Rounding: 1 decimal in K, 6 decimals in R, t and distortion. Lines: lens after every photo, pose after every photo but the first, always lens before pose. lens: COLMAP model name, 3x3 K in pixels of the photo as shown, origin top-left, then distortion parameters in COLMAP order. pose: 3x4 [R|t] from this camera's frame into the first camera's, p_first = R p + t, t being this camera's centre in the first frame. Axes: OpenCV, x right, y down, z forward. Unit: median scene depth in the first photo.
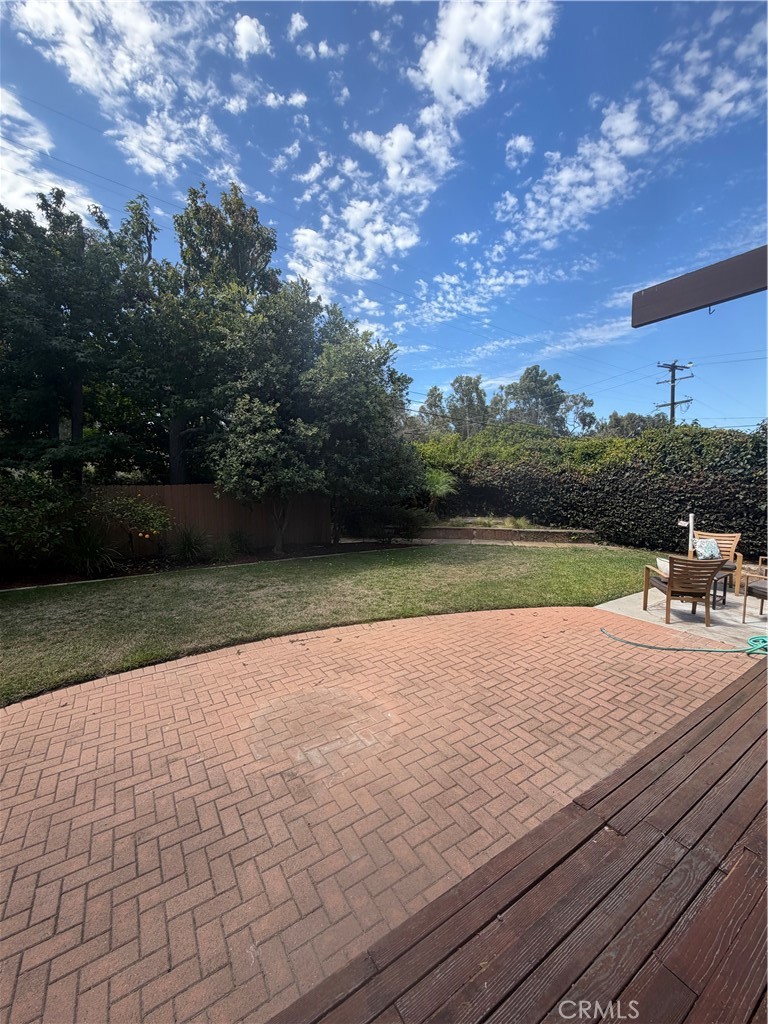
lens RADIAL K [[408.7, 0, 382.5], [0, 408.7, 510.3], [0, 0, 1]] dist [0.001528, 0.000130]
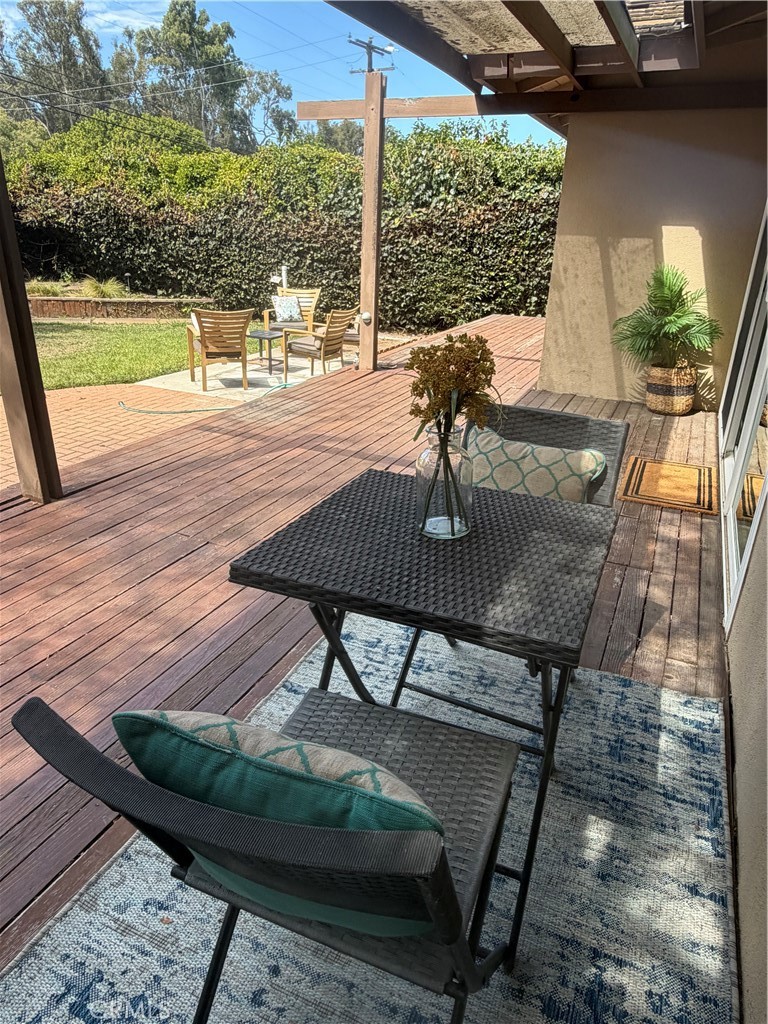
lens RADIAL K [[672.3, 0, 384.0], [0, 672.3, 512.0], [0, 0, 1]] dist [-0.000926, -0.002213]
pose [[0.834488, -0.178980, 0.521148, 0.090923], [0.002521, 0.947009, 0.321198, 0.025507], [-0.551020, -0.266722, 0.790719, -0.165420]]
